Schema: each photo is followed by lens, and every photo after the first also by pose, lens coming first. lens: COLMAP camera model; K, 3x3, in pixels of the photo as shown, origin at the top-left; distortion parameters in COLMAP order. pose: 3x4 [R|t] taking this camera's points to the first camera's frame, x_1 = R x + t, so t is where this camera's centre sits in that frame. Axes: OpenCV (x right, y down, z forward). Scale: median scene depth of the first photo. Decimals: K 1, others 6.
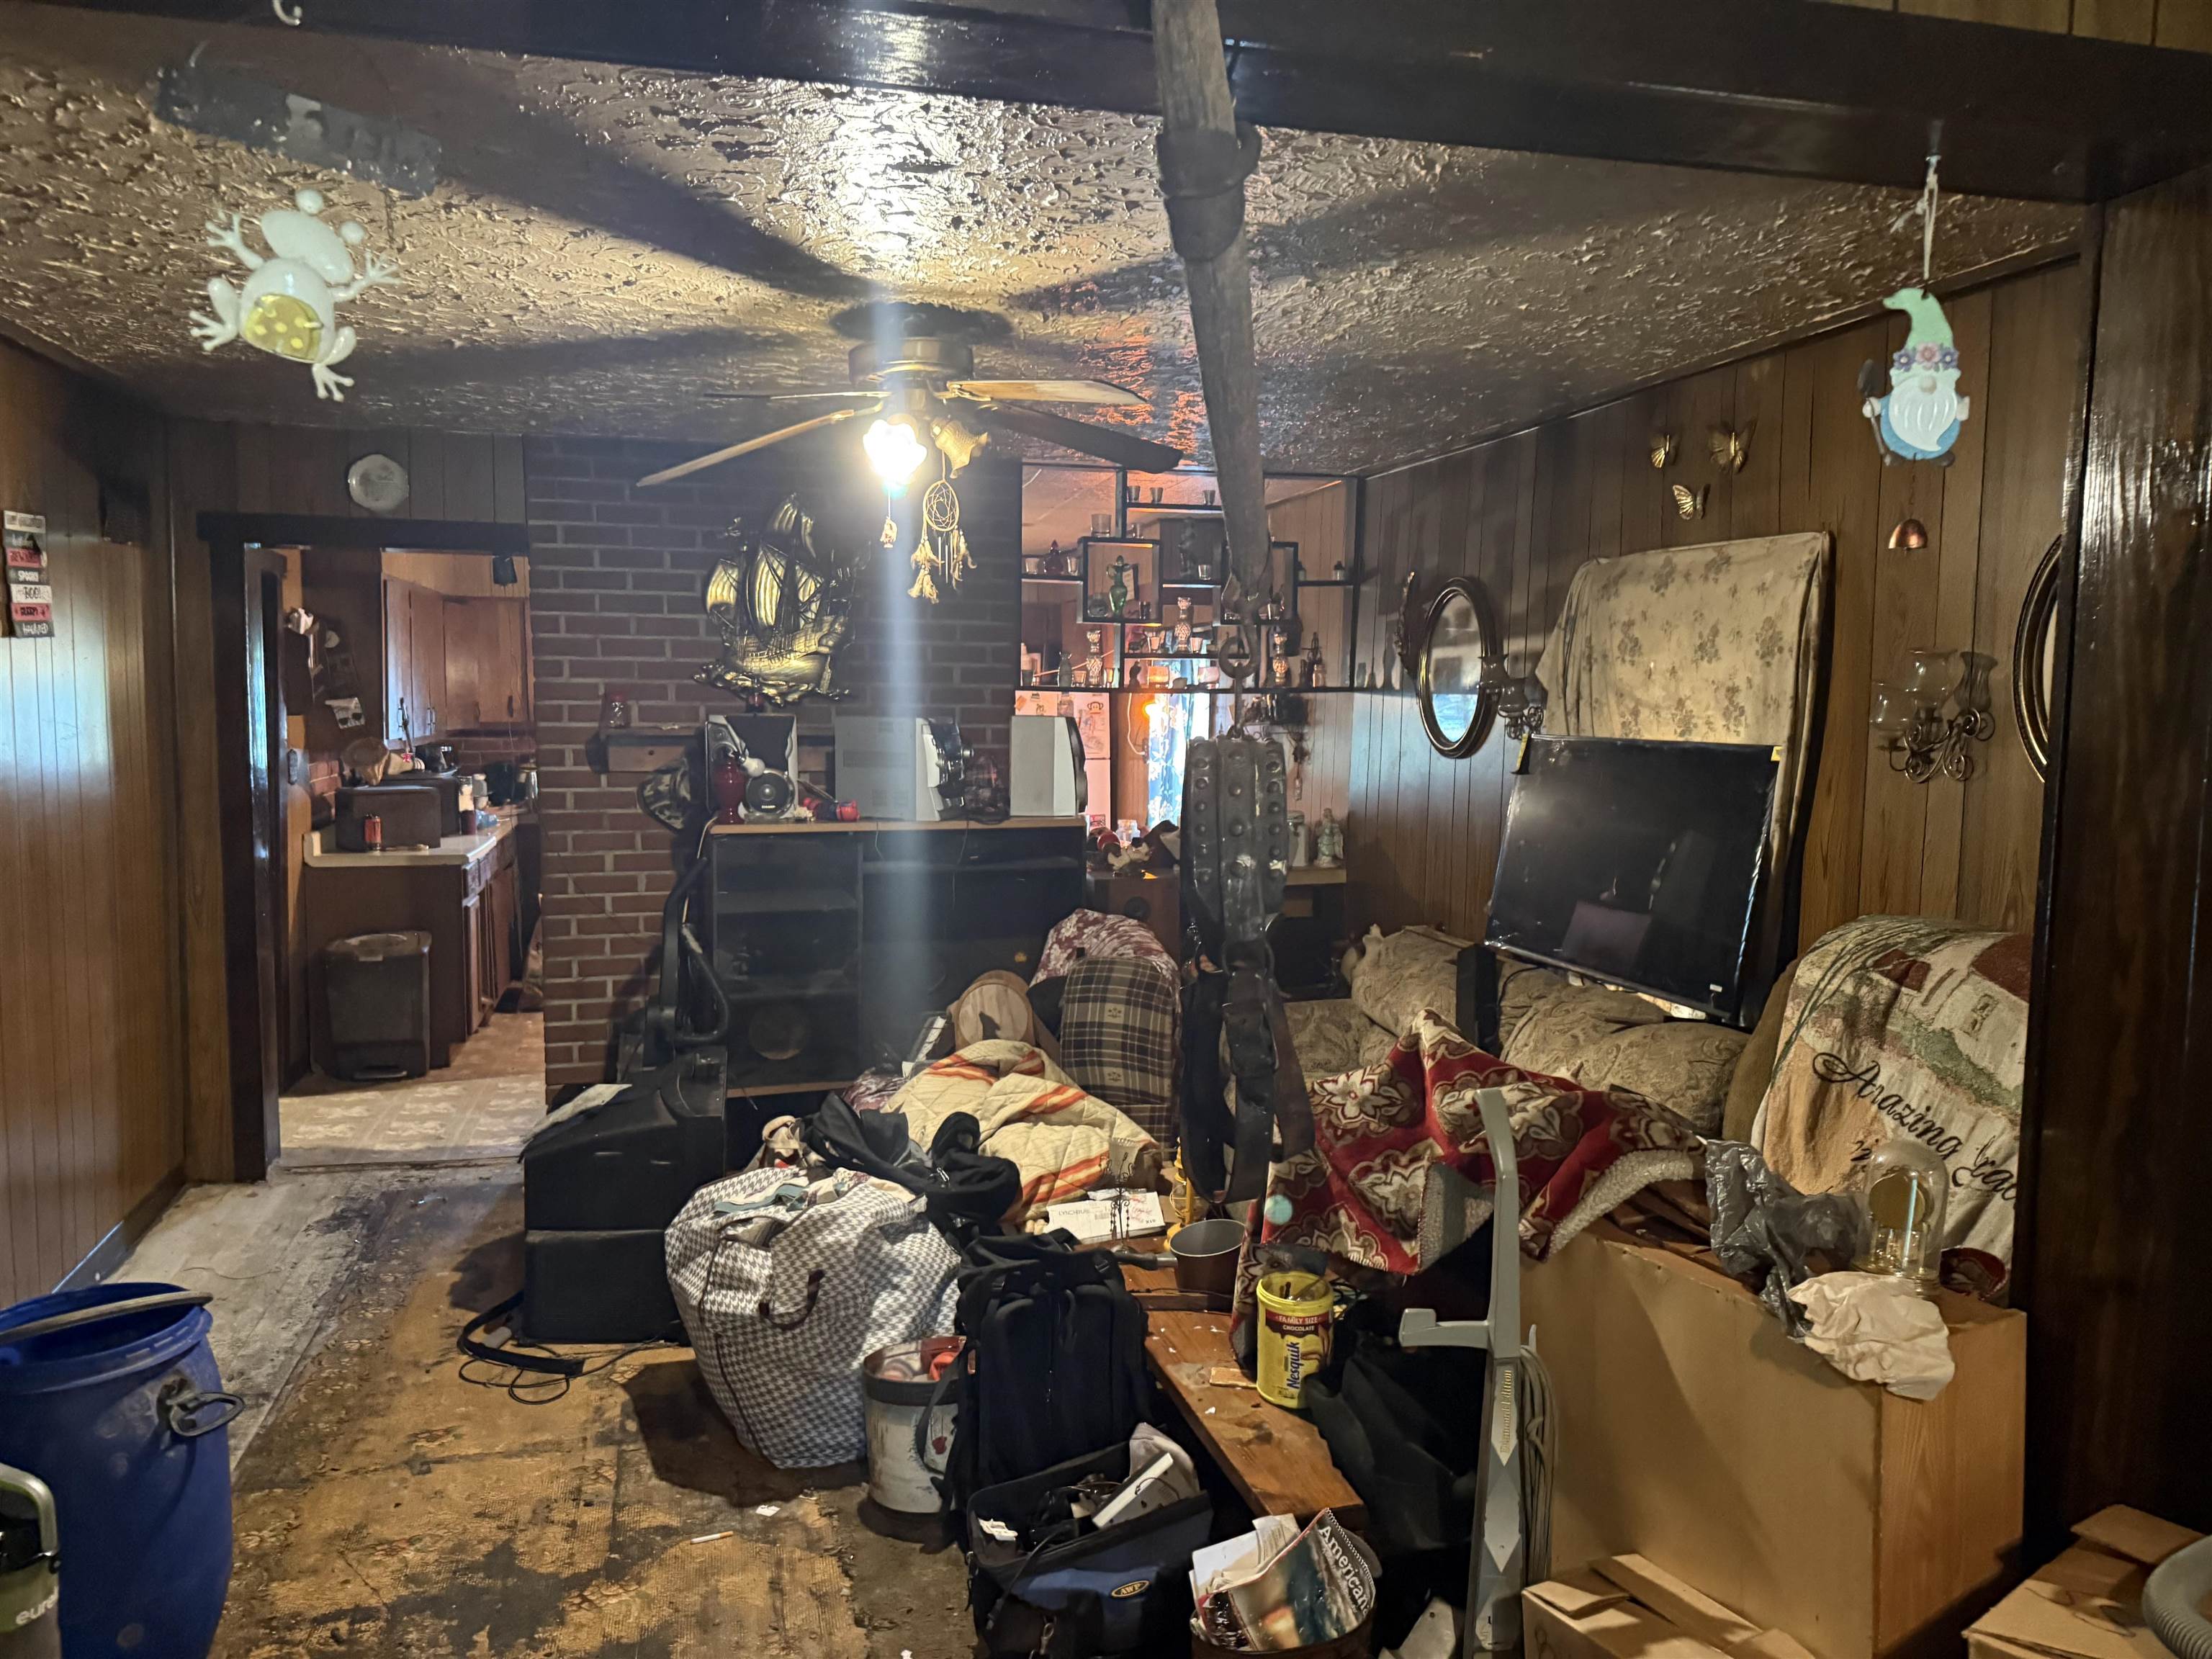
lens RADIAL K [[1592.3, 0, 1107.8], [0, 1592.3, 834.5], [0, 0, 1]] dist [0.007123, 0.000857]
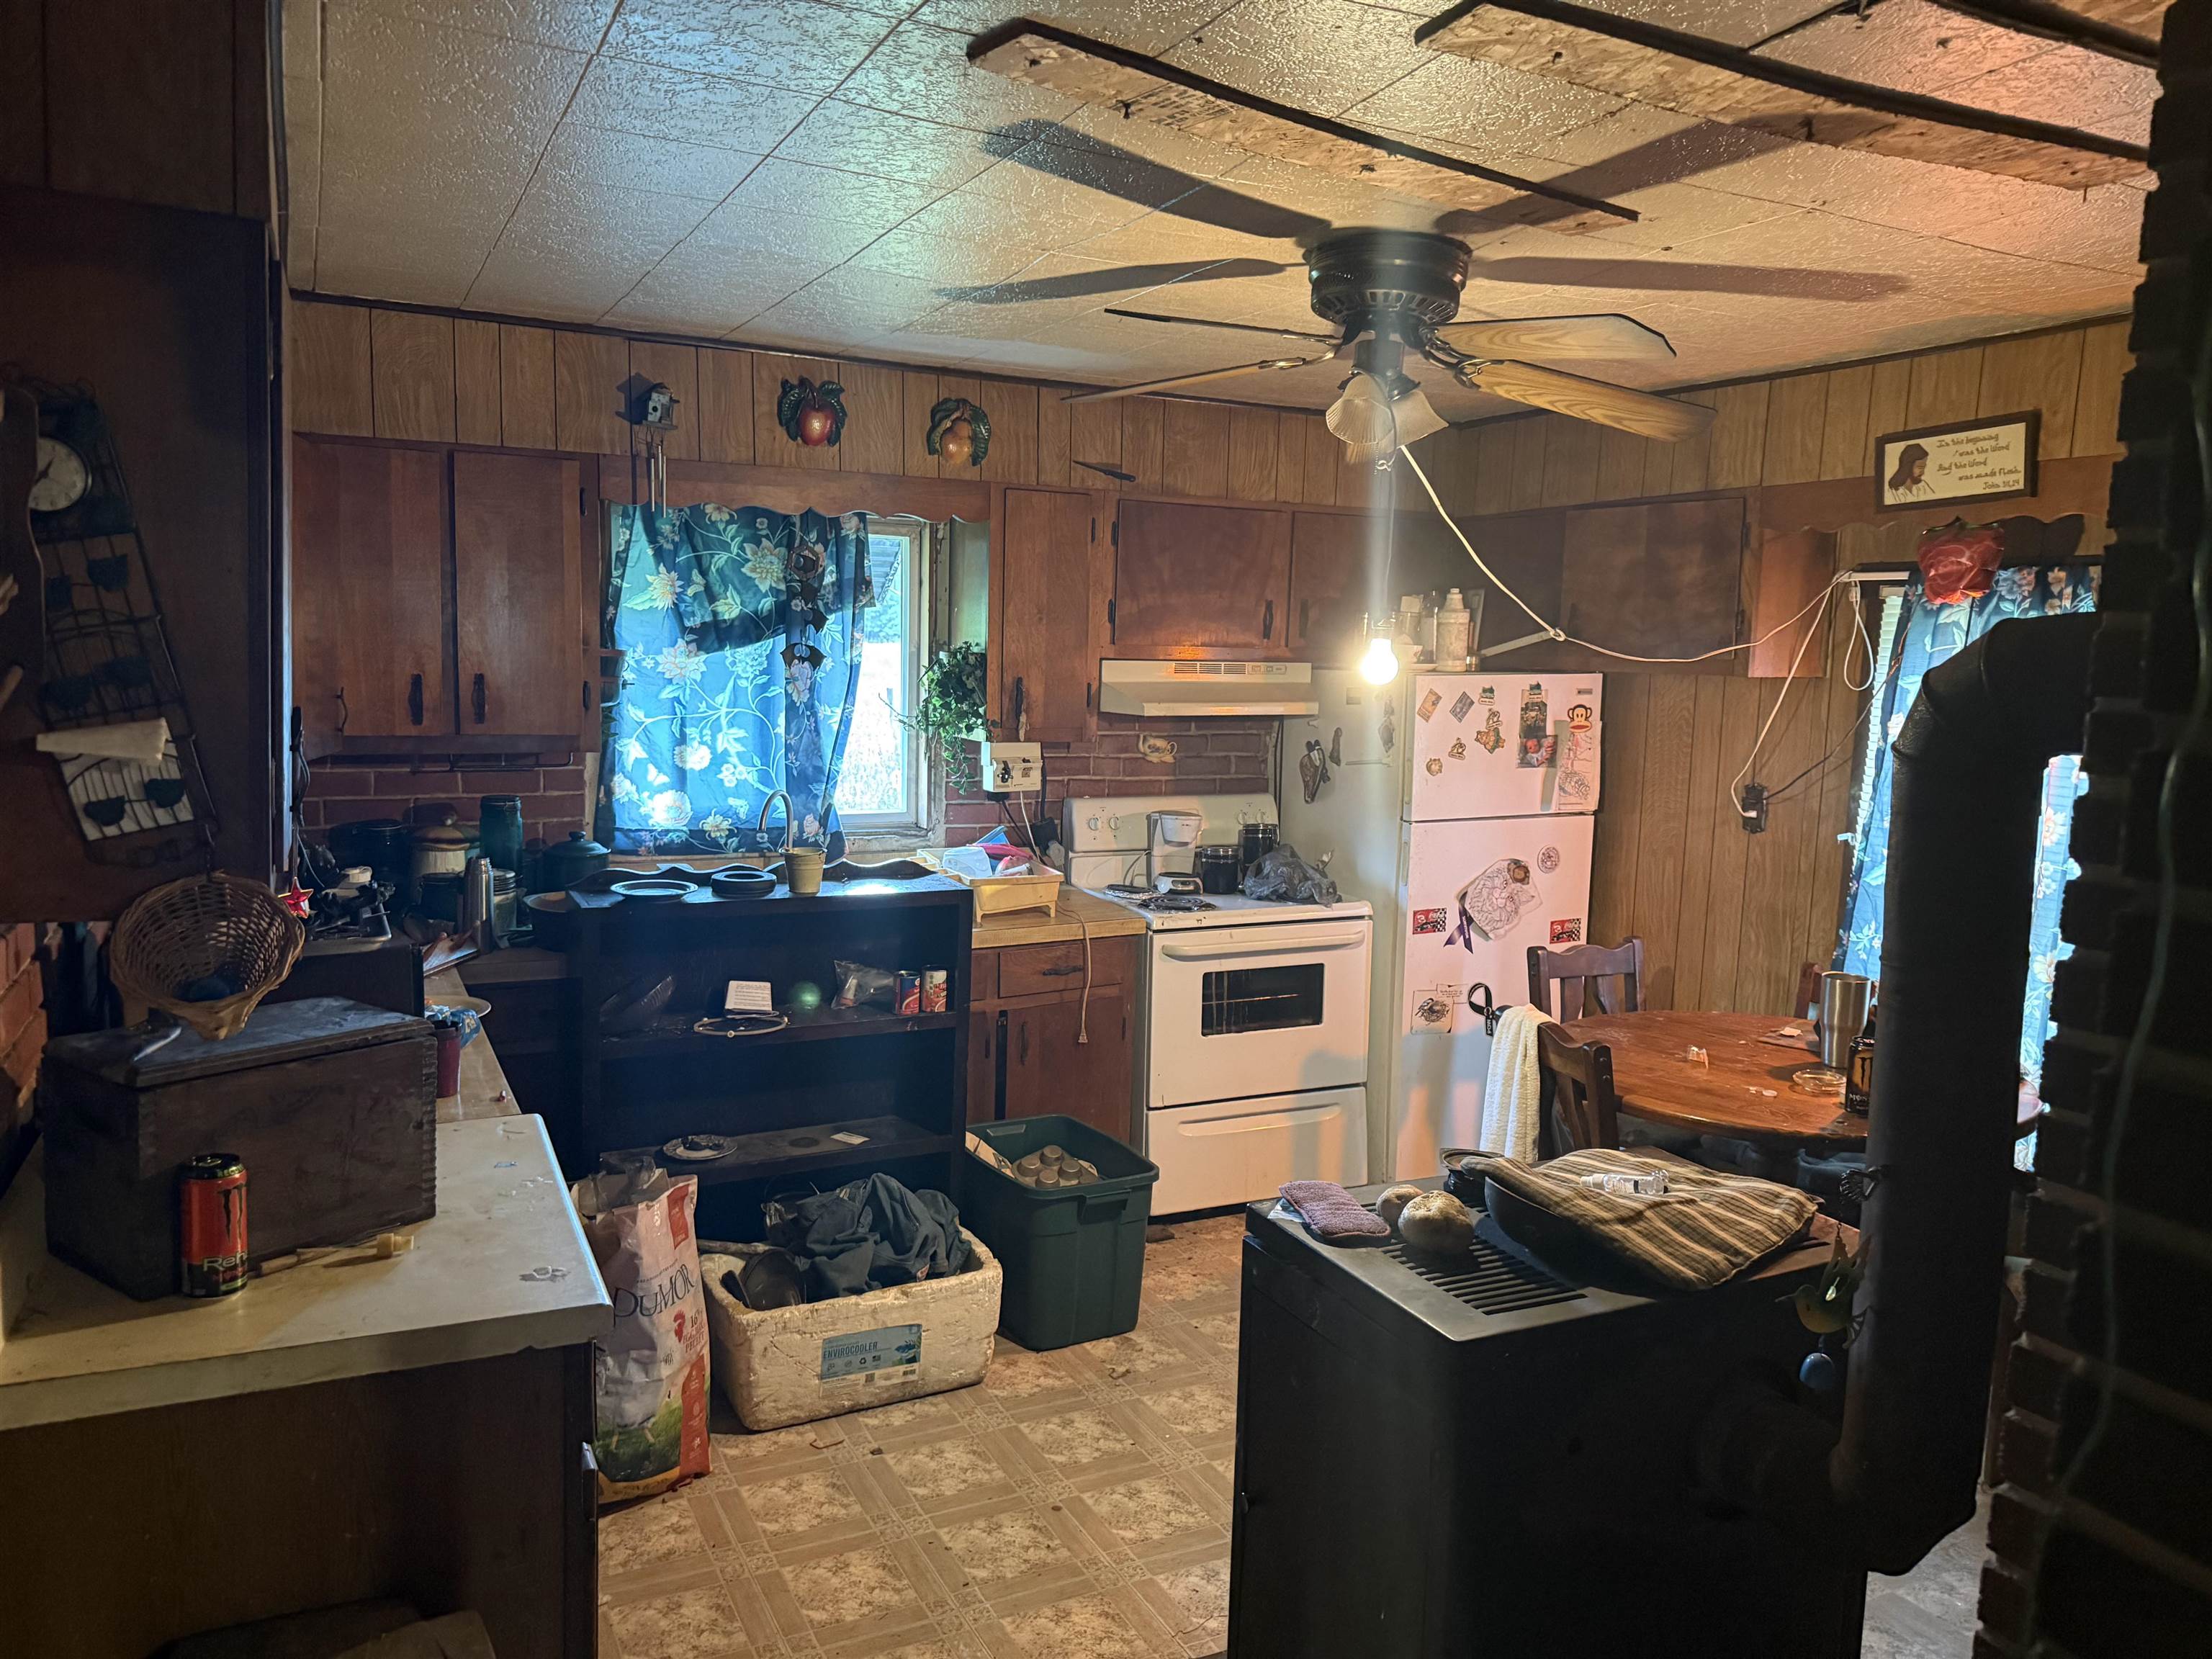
lens RADIAL K [[1592.3, 0, 1101.7], [0, 1592.3, 821.7], [0, 0, 1]] dist [0.007123, 0.000857]
pose [[0.978766, -0.010035, 0.204737, -0.376678], [0.005969, 0.999773, 0.020467, -0.073375], [-0.204896, -0.018811, 0.978603, 0.722257]]
